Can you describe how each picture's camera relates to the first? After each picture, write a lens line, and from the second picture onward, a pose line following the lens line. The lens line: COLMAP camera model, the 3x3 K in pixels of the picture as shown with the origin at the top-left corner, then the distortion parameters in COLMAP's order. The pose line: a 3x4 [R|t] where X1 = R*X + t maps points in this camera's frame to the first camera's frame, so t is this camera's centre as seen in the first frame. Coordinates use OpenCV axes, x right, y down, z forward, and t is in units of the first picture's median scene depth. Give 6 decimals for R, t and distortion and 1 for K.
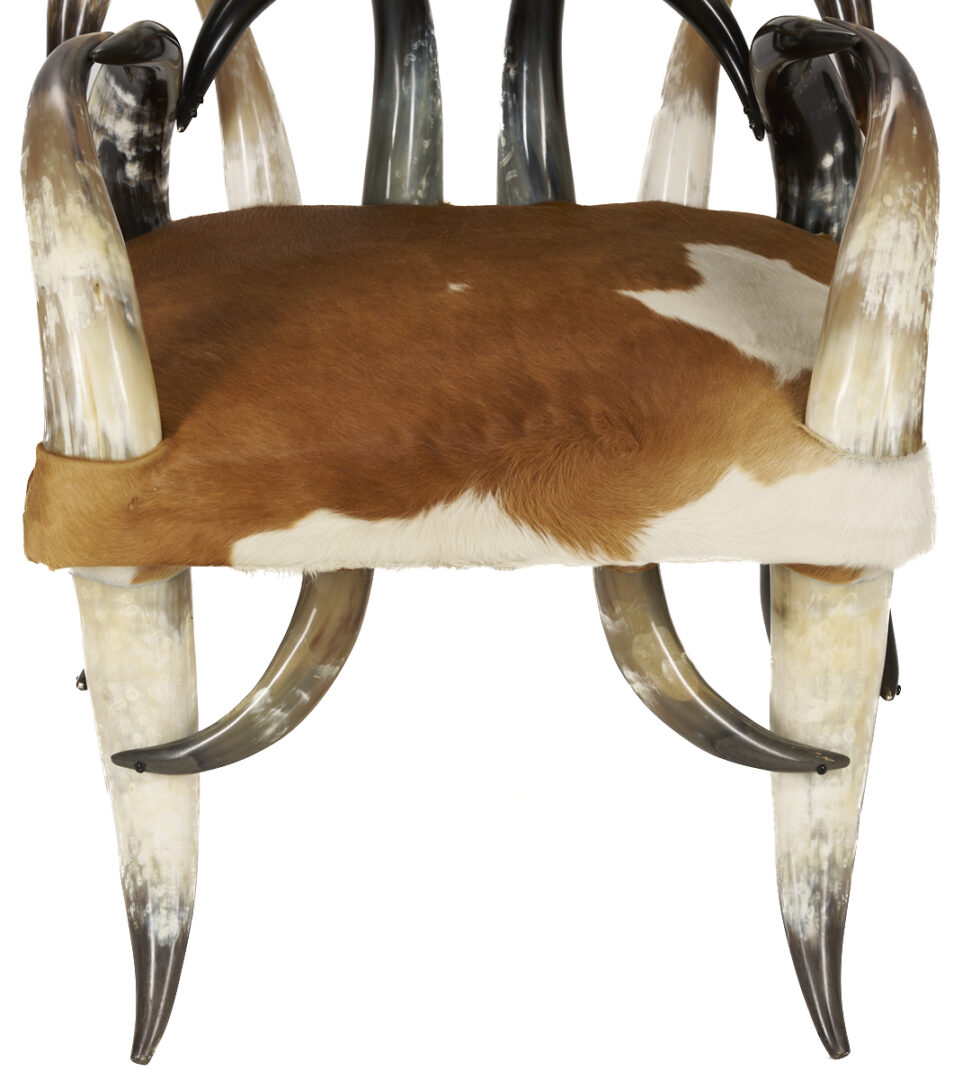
lens RADIAL K [[4312.1, 0, 512.3], [0, 4312.1, 538.6], [0, 0, 1]] dist [-0.168956, 0.000000]
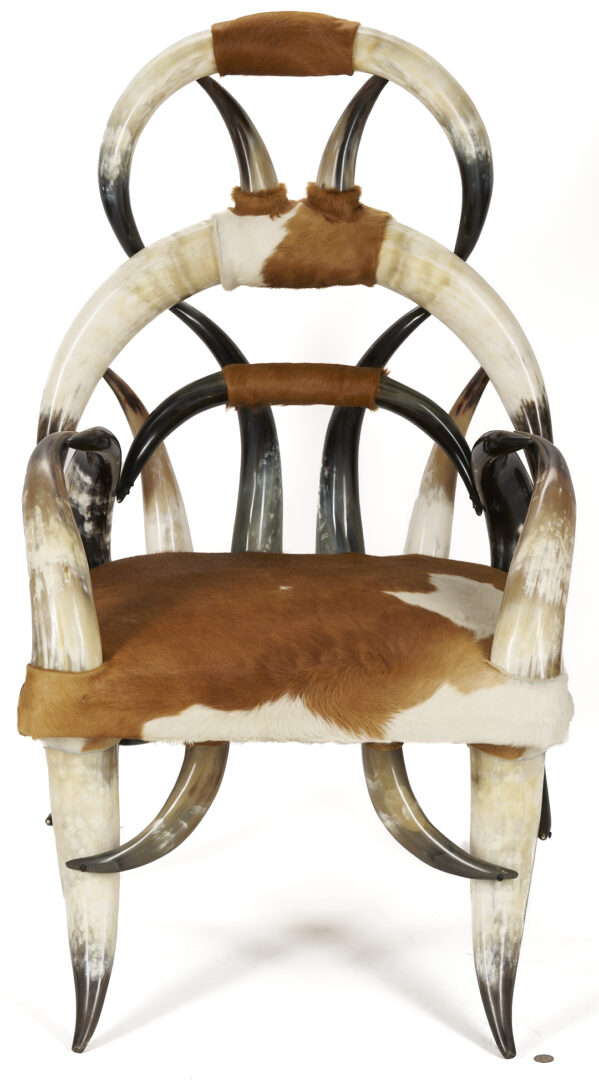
lens RADIAL K [[4039.3, 0, 304.3], [0, 4039.3, 582.1], [0, 0, 1]] dist [-0.185030, 0.000000]
pose [[0.999344, 0.017172, -0.031871, 0.044592], [-0.021764, 0.988469, -0.149849, 0.173926], [0.028931, 0.150444, 0.988195, -0.530693]]
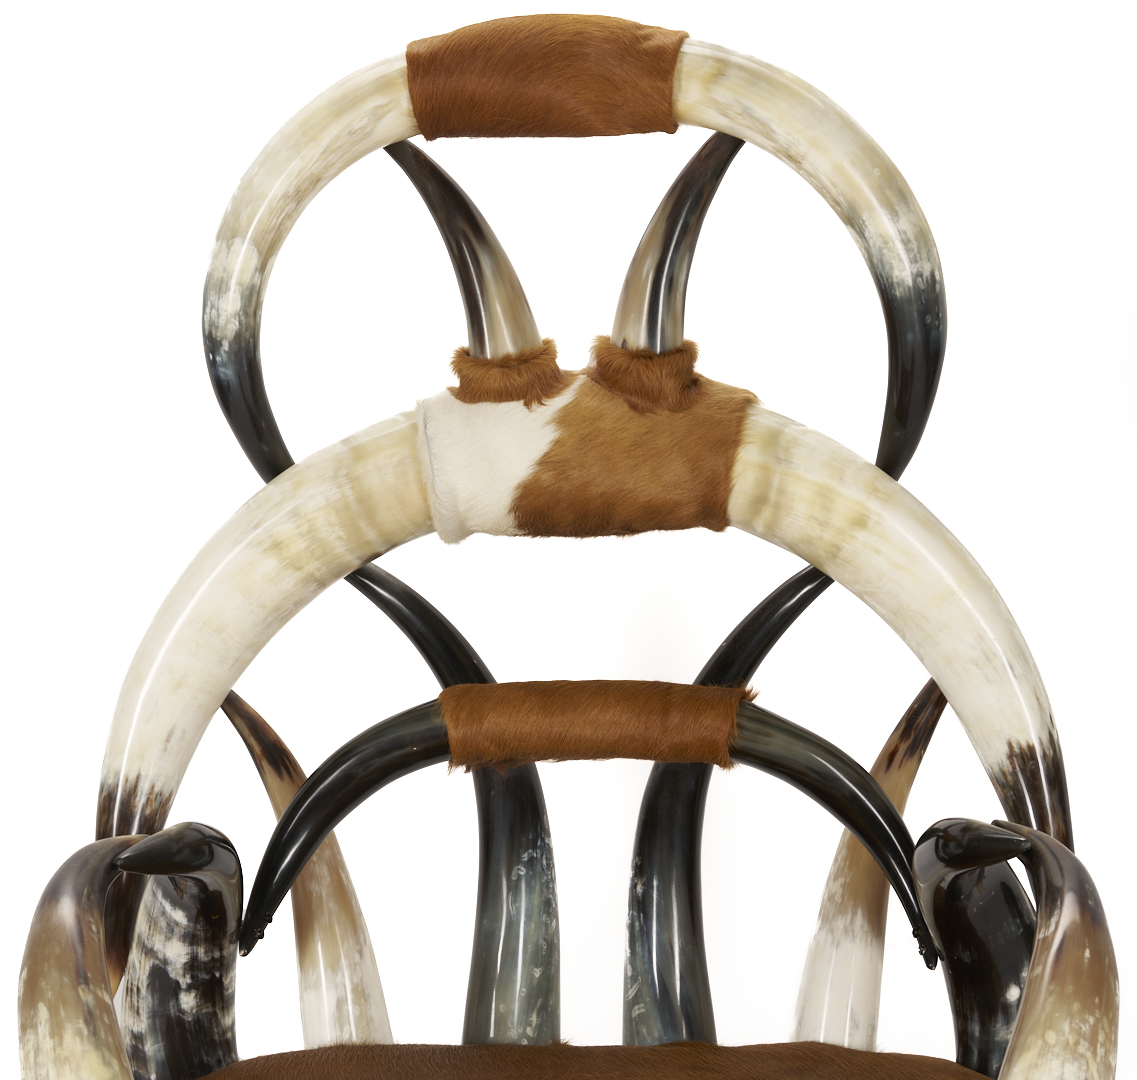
lens RADIAL K [[4707.6, 0, 576.3], [0, 4707.6, 537.2], [0, 0, 1]] dist [-0.165844, 0.000000]
pose [[0.997116, -0.002981, -0.075836, 0.063647], [-0.011428, 0.981938, -0.188857, -0.001795], [0.075029, 0.189179, 0.979072, 0.091995]]
